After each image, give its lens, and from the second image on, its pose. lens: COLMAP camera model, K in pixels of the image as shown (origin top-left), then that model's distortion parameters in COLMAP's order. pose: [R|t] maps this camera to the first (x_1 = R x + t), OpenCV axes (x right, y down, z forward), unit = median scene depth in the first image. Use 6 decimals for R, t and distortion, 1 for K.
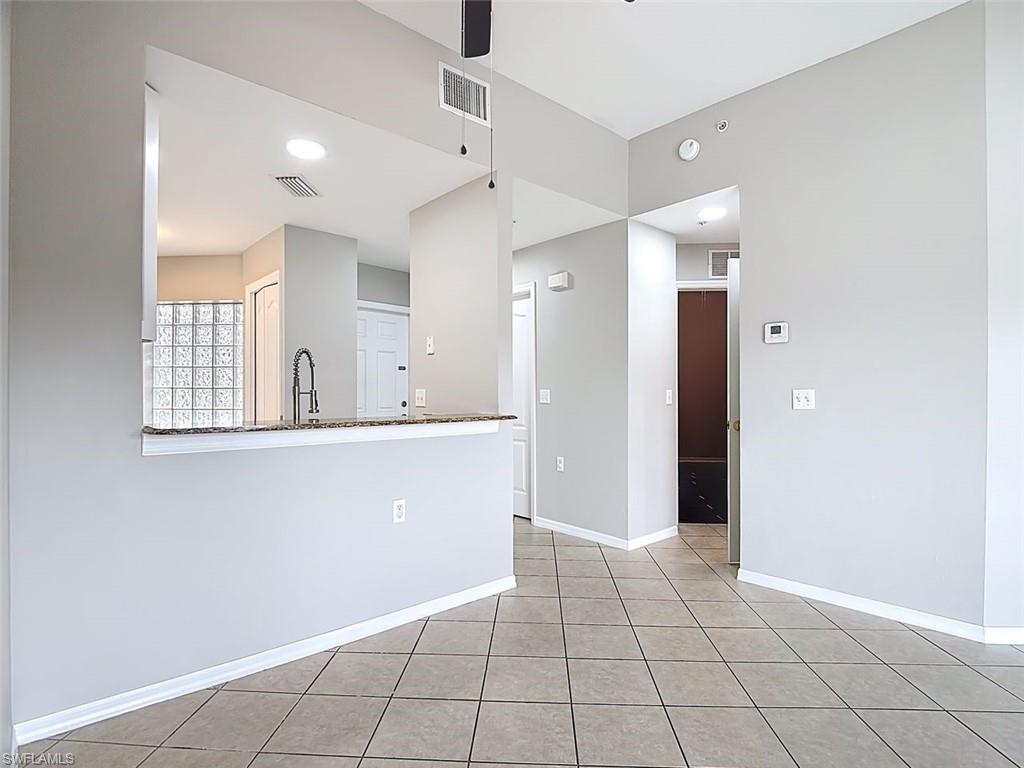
lens RADIAL K [[532.5, 0, 505.2], [0, 532.5, 399.9], [0, 0, 1]] dist [0.002341, -0.000025]
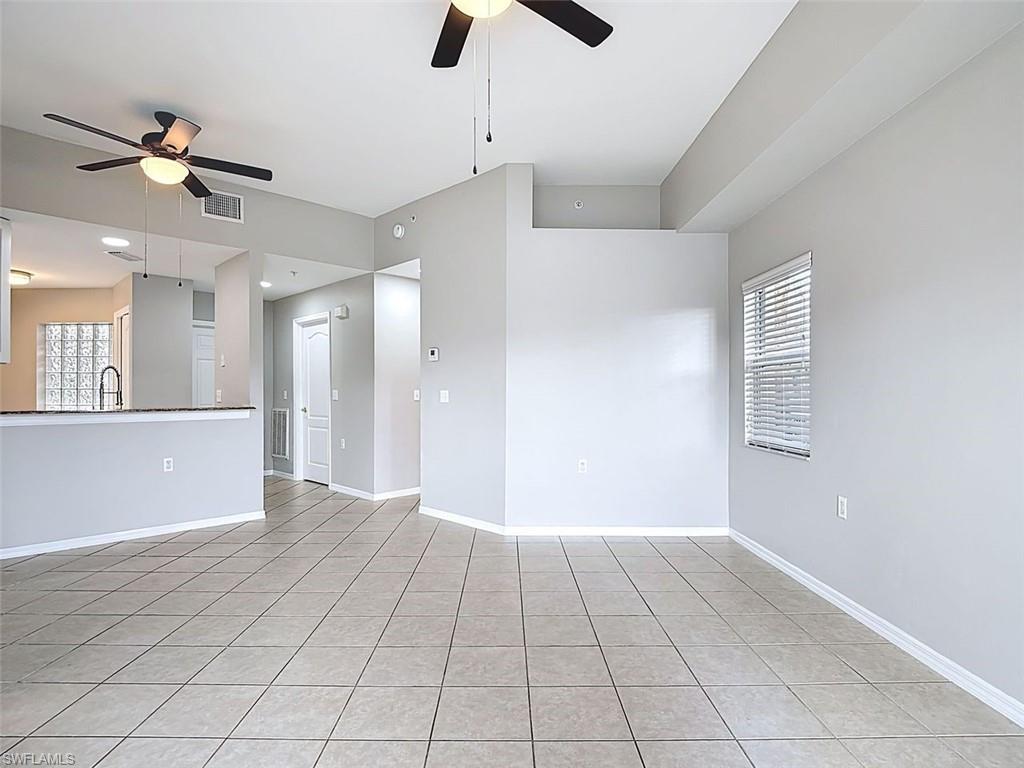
lens RADIAL K [[542.7, 0, 513.0], [0, 542.7, 400.9], [0, 0, 1]] dist [-0.017153, -0.000824]
pose [[0.997953, -0.001198, 0.063942, 0.467957], [0.000850, 0.999985, 0.005474, 0.001856], [-0.063948, -0.005408, 0.997939, -0.451827]]
